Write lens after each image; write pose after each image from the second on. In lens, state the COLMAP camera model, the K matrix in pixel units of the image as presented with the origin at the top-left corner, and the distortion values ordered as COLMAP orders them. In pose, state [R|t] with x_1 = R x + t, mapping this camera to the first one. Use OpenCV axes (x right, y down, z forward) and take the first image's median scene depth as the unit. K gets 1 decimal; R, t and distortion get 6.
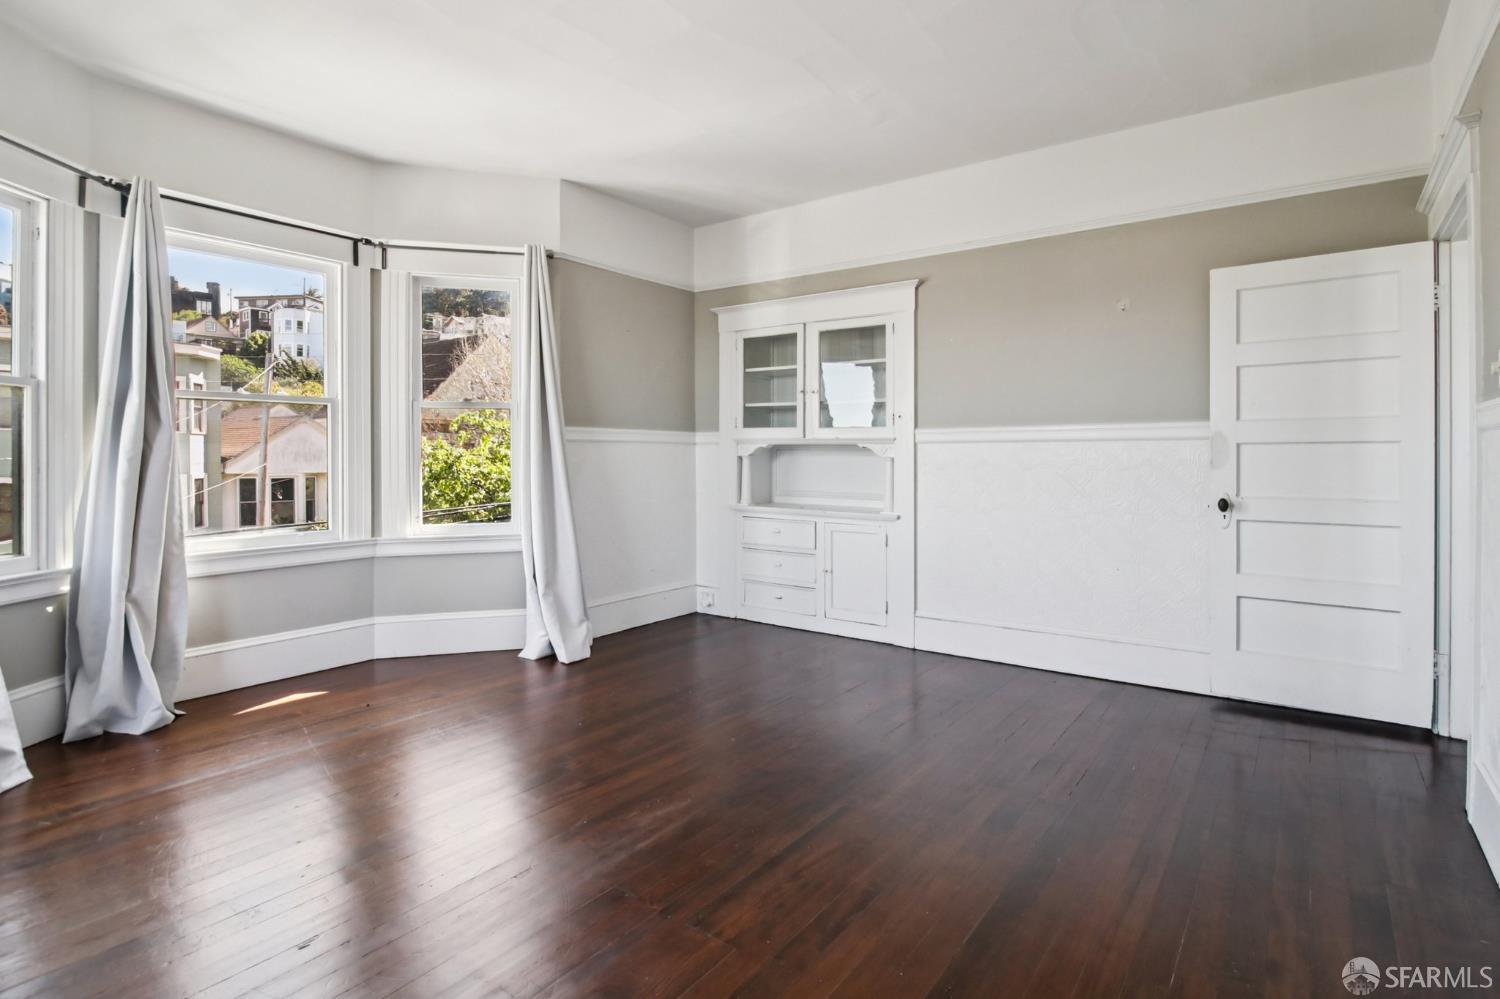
lens RADIAL K [[754.3, 0, 752.9], [0, 754.3, 467.7], [0, 0, 1]] dist [0.004353, -0.013833]
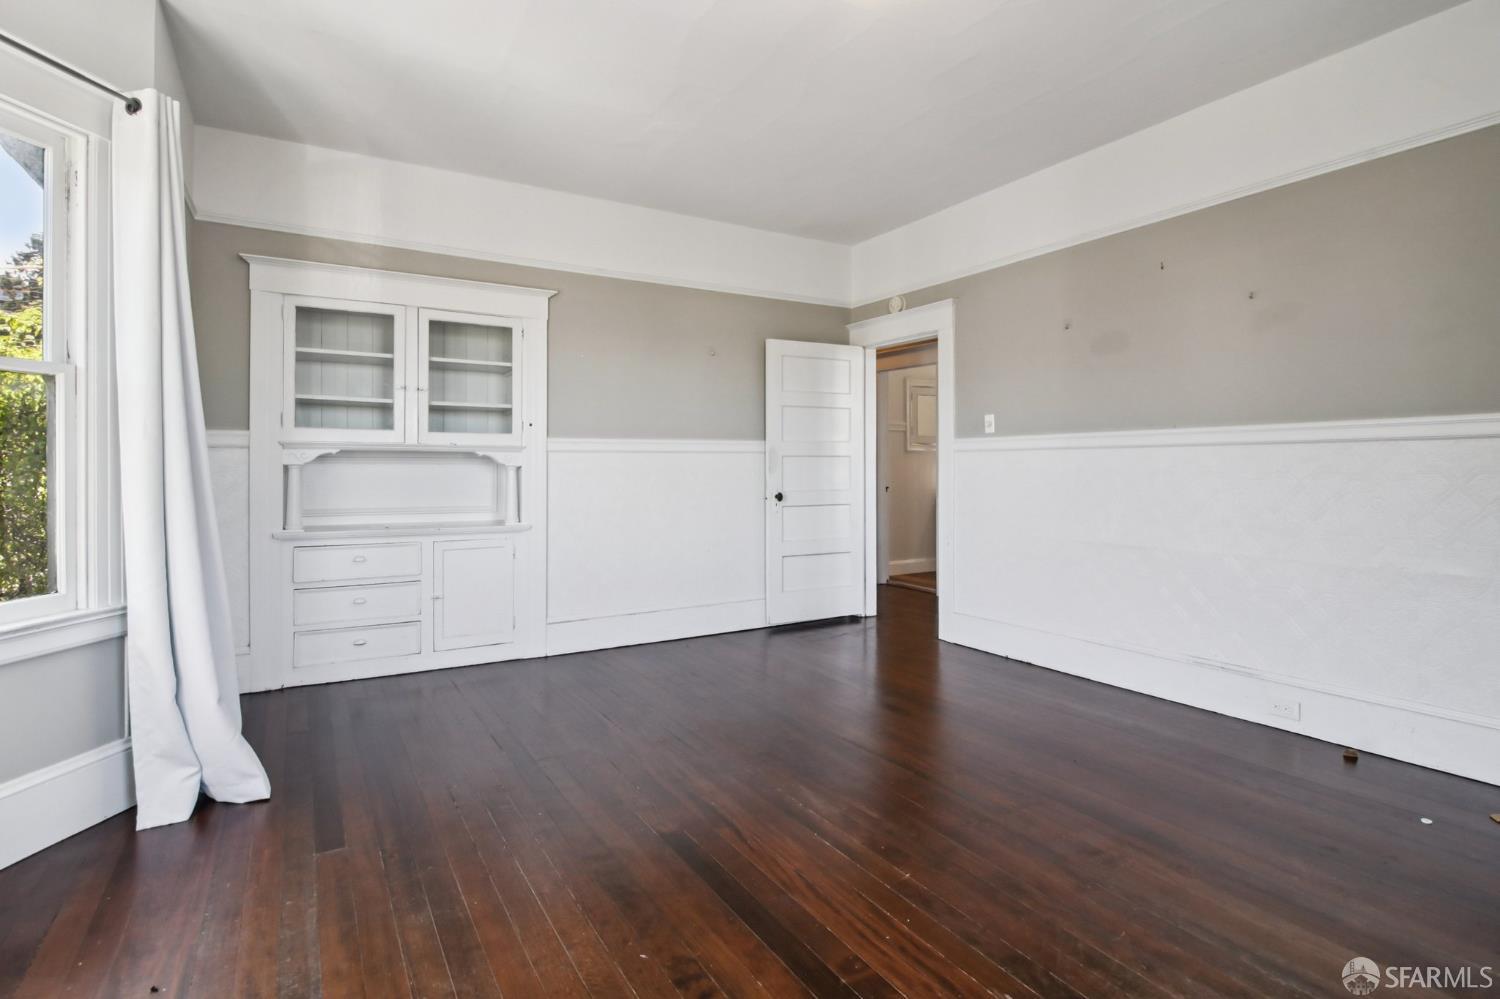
lens RADIAL K [[754.3, 0, 752.9], [0, 754.3, 467.7], [0, 0, 1]] dist [0.004353, -0.013833]
pose [[0.394621, -0.006620, 0.918820, -0.605433], [0.013505, 0.999908, 0.001404, -0.009334], [-0.918745, 0.011854, 0.394674, 0.350799]]
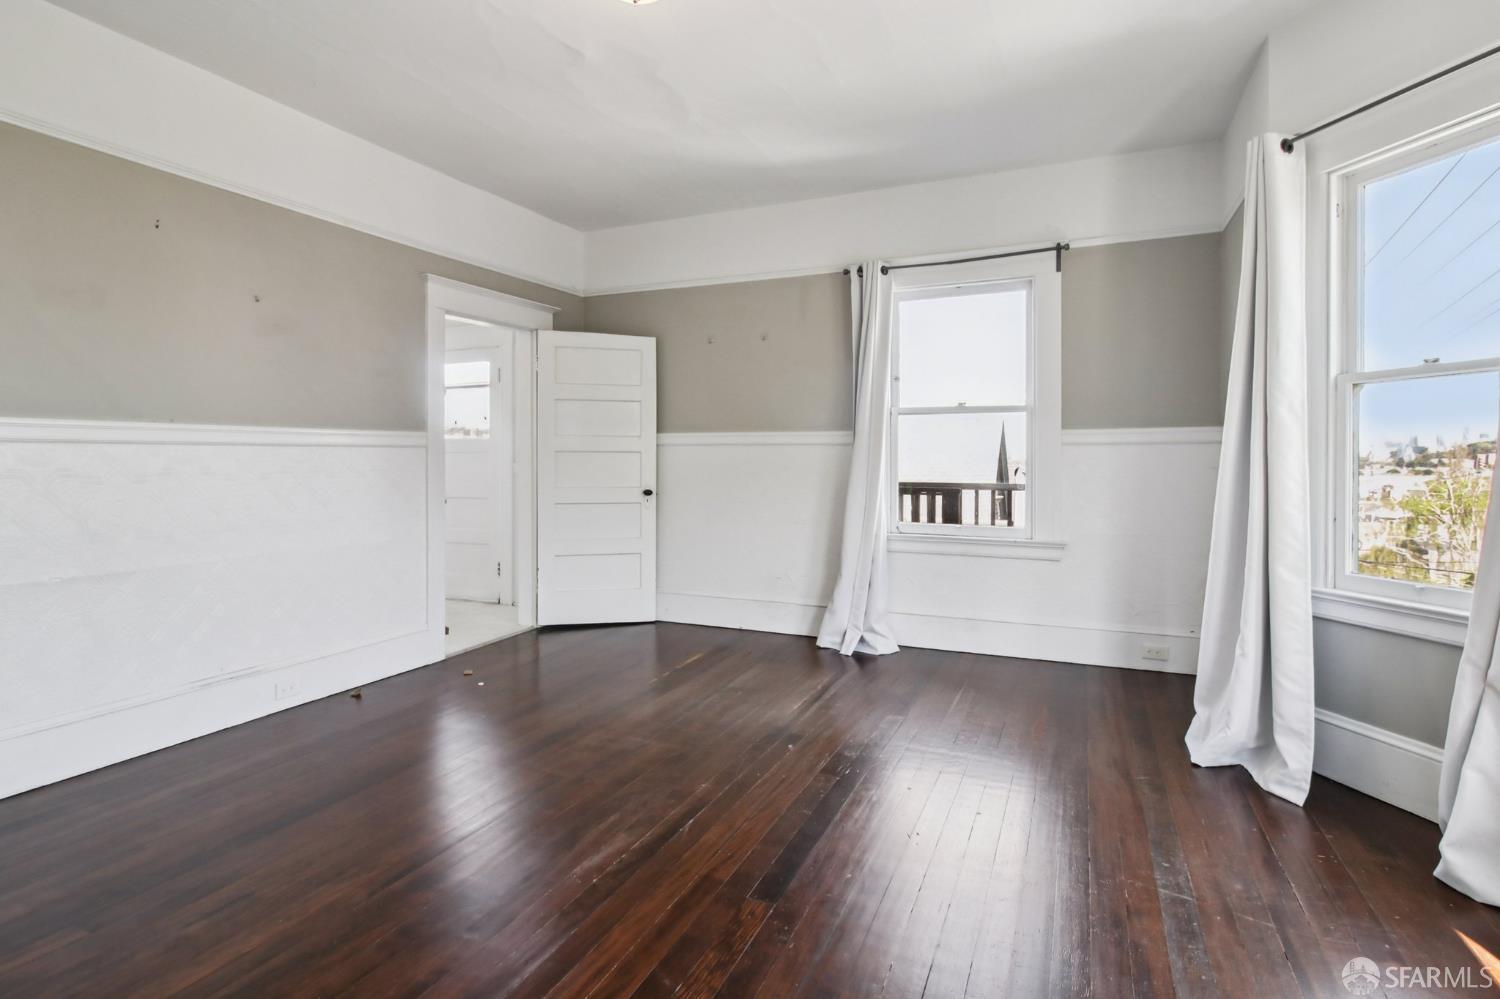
lens RADIAL K [[754.3, 0, 752.9], [0, 754.3, 467.7], [0, 0, 1]] dist [0.004353, -0.013833]
pose [[-0.978894, 0.005117, -0.204305, -0.059255], [0.000631, 0.999758, 0.022012, -0.018116], [0.204368, 0.021419, -0.978660, 1.031673]]
